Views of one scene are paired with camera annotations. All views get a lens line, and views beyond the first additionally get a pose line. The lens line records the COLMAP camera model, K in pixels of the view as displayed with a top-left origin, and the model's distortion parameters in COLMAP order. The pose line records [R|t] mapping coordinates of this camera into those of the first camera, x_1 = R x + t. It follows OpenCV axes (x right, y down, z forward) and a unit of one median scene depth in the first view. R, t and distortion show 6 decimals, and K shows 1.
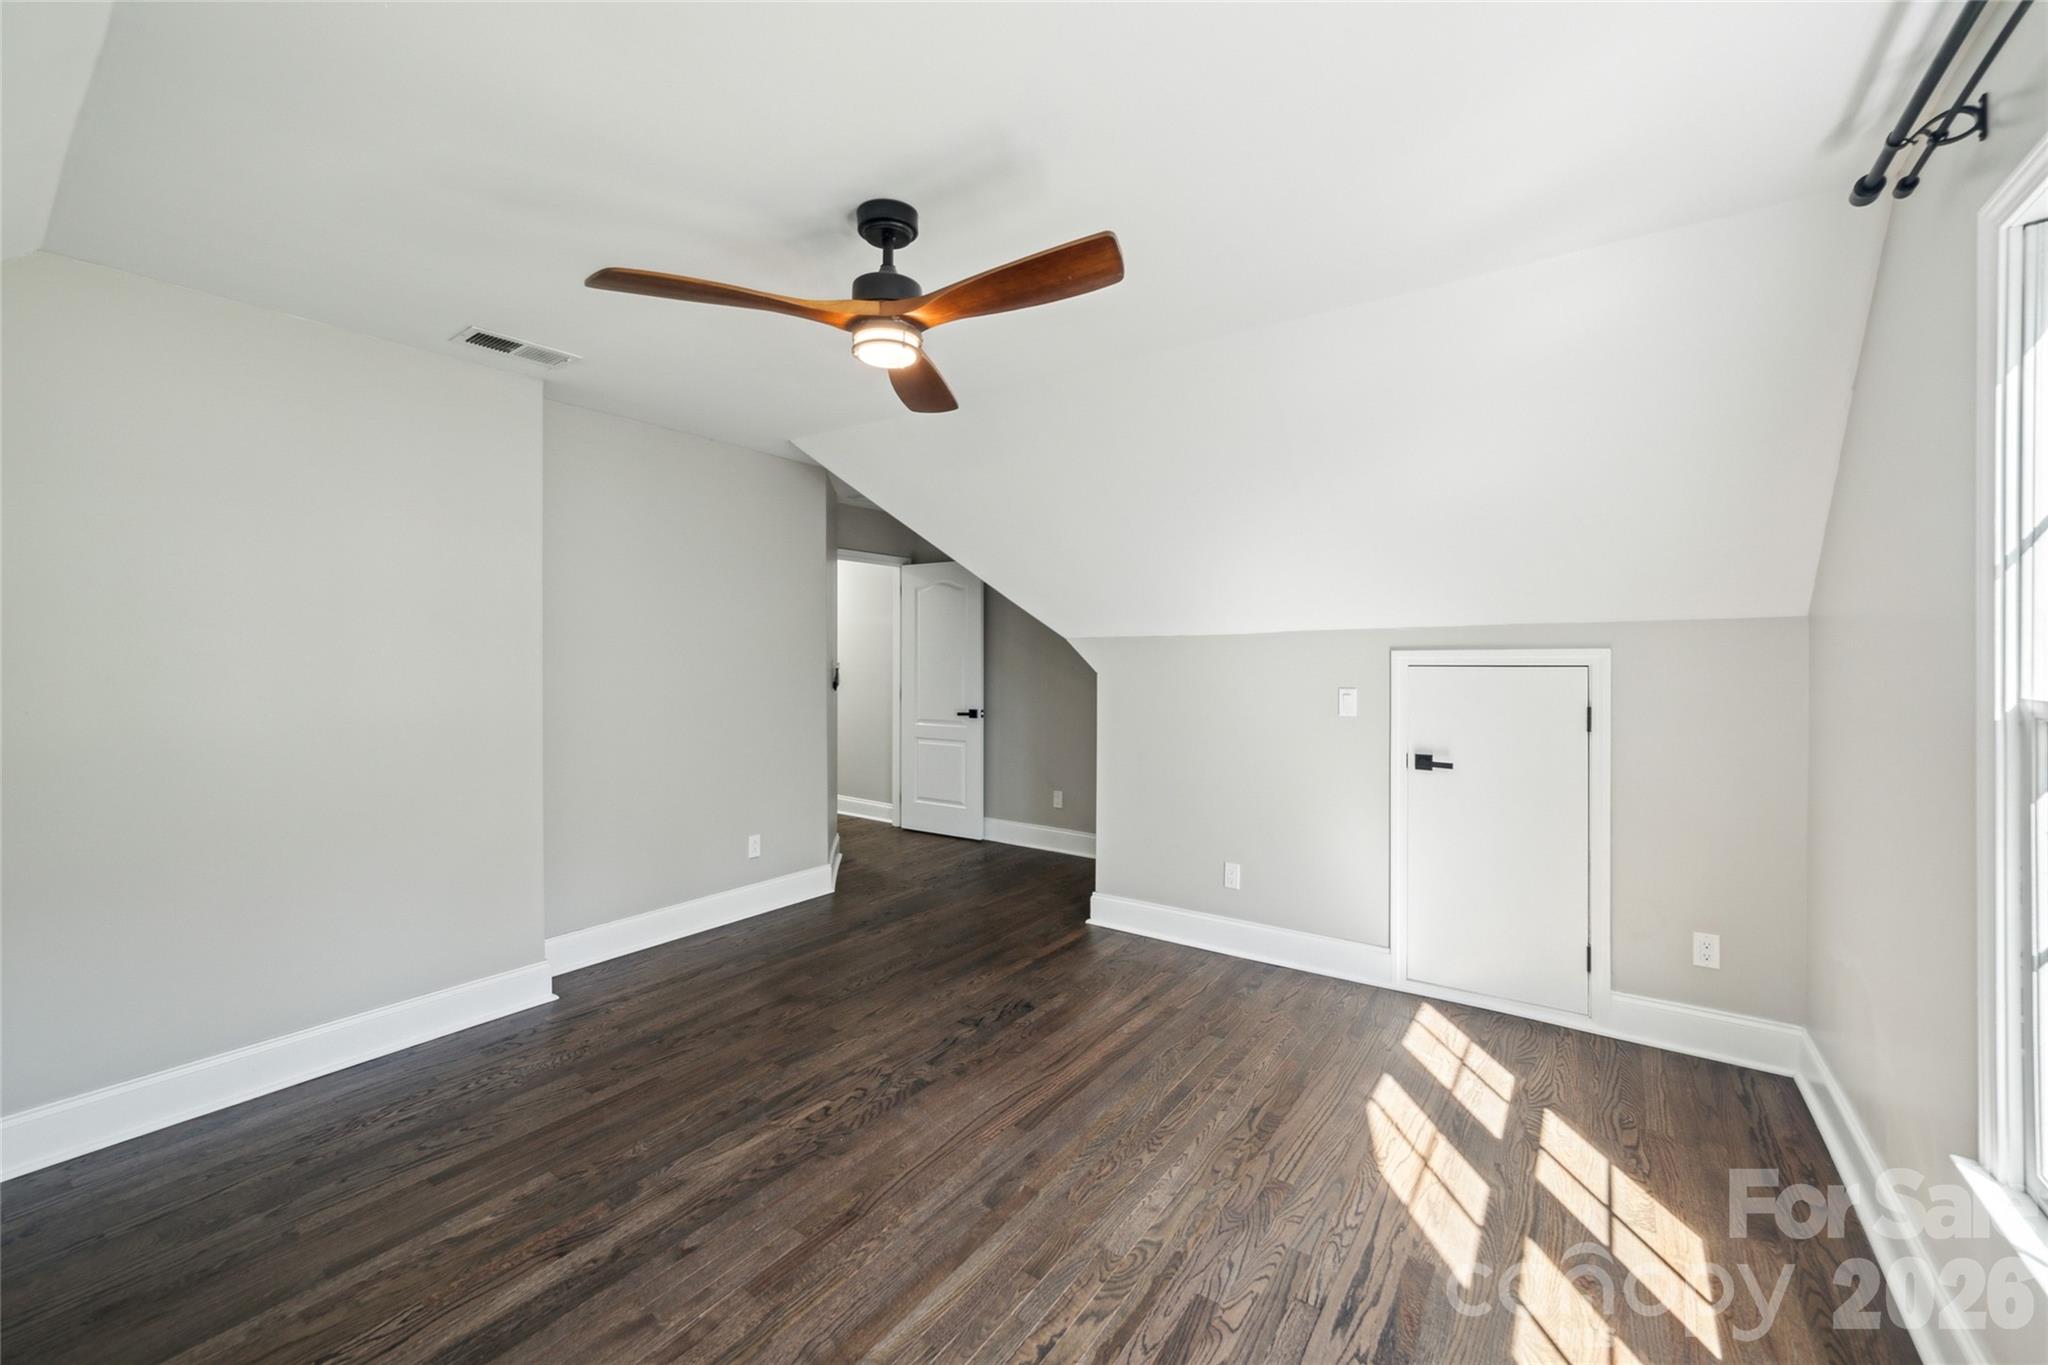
lens RADIAL K [[803.9, 0, 1027.0], [0, 803.9, 656.9], [0, 0, 1]] dist [-0.002038, 0.000028]
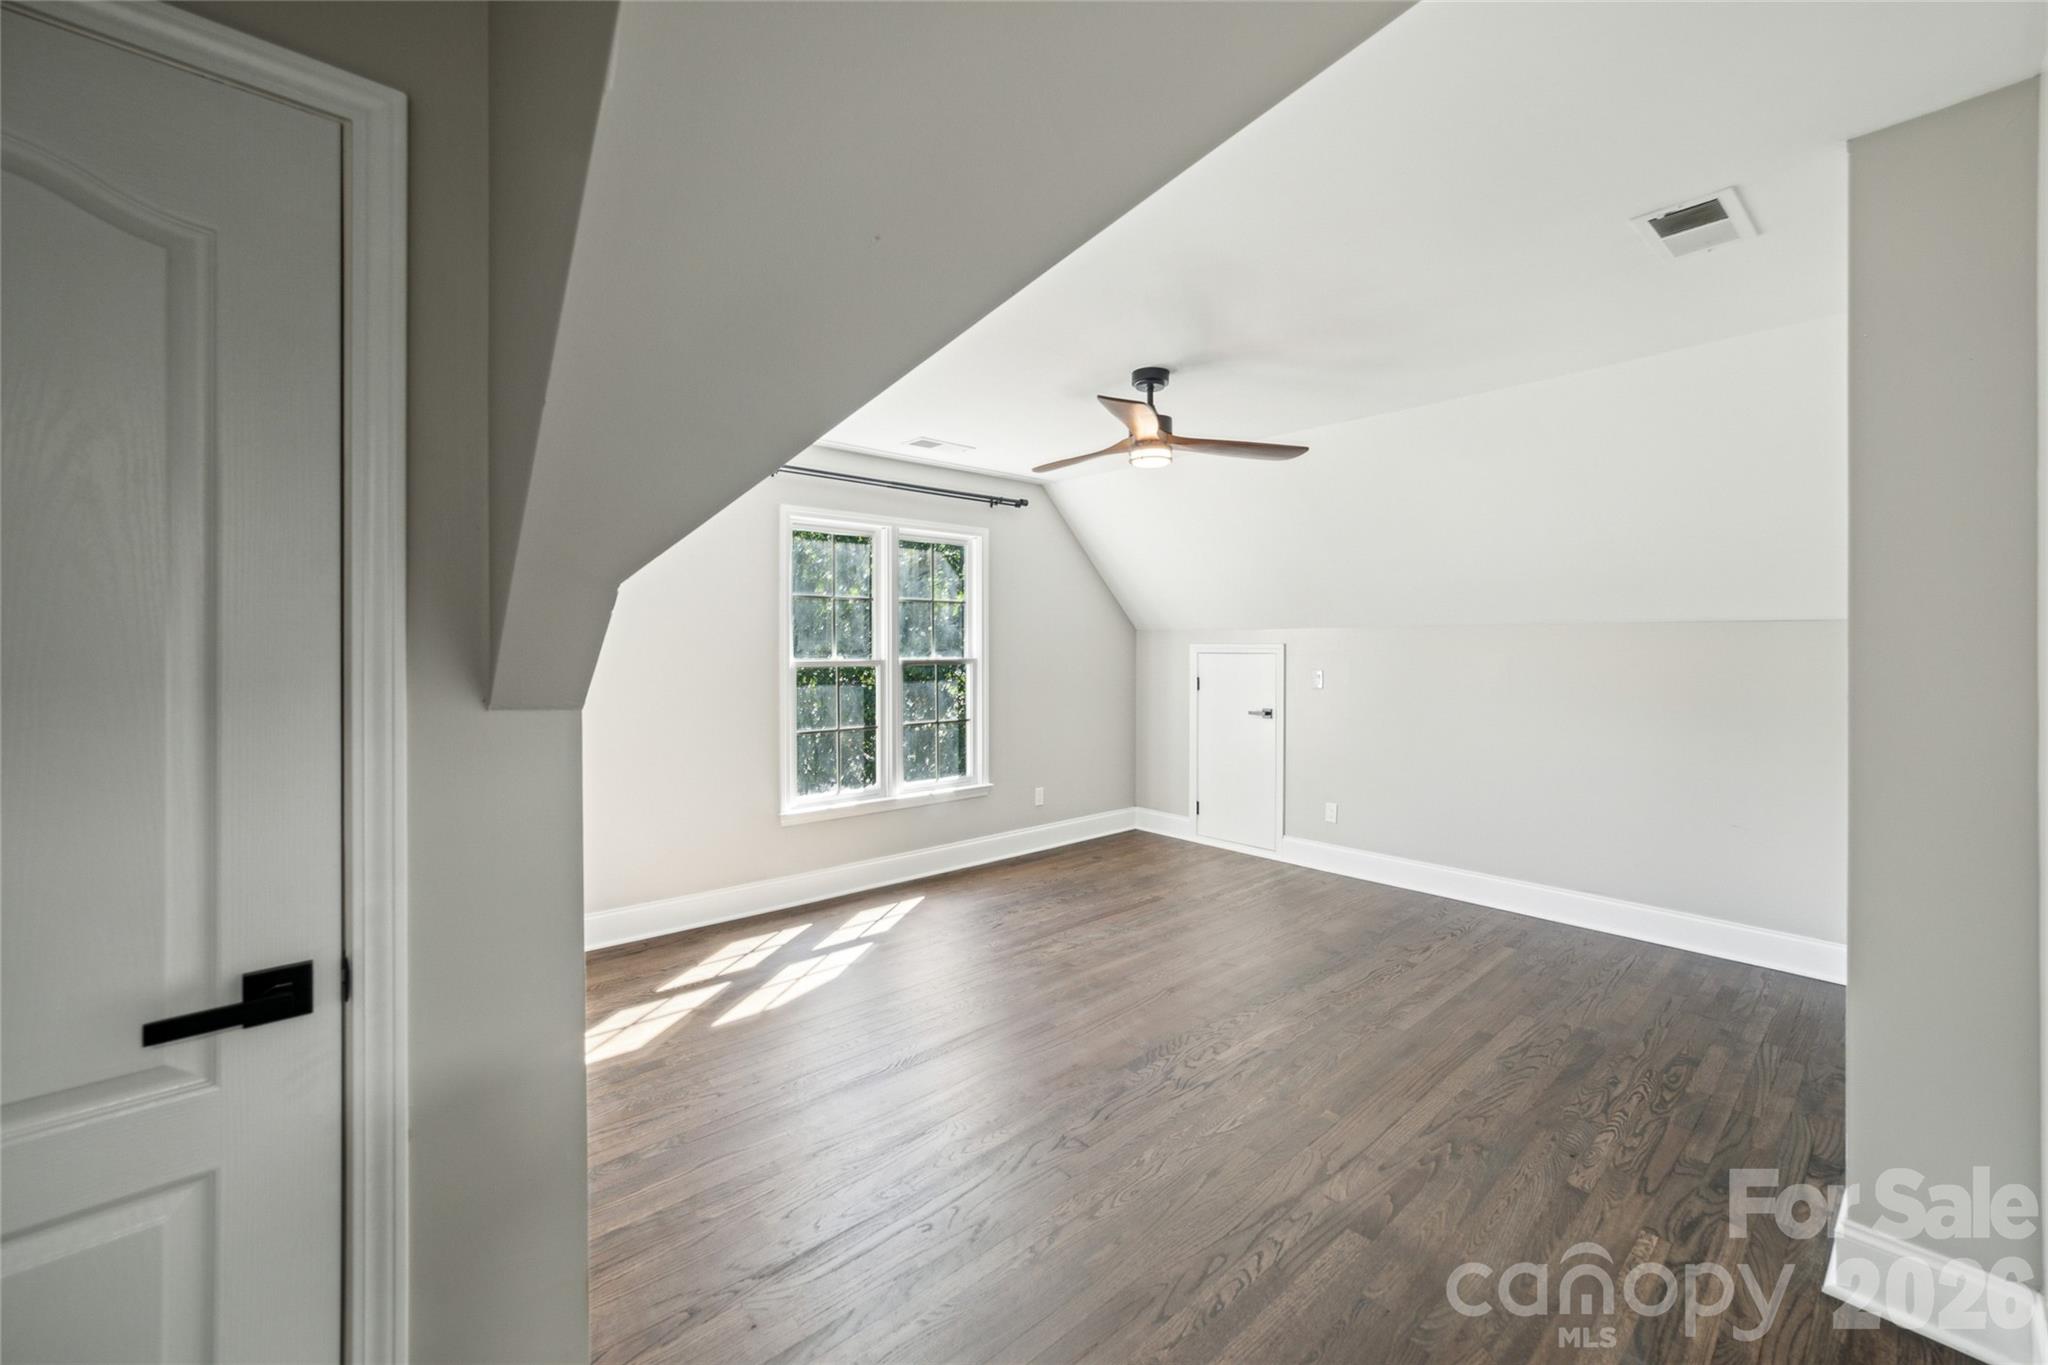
lens RADIAL K [[803.9, 0, 1027.0], [0, 803.9, 656.9], [0, 0, 1]] dist [-0.002038, 0.000028]
pose [[-0.973228, -0.006596, 0.229746, -0.249414], [-0.005053, 0.999961, 0.007303, 0.002936], [-0.229785, 0.005947, -0.973223, 2.172395]]
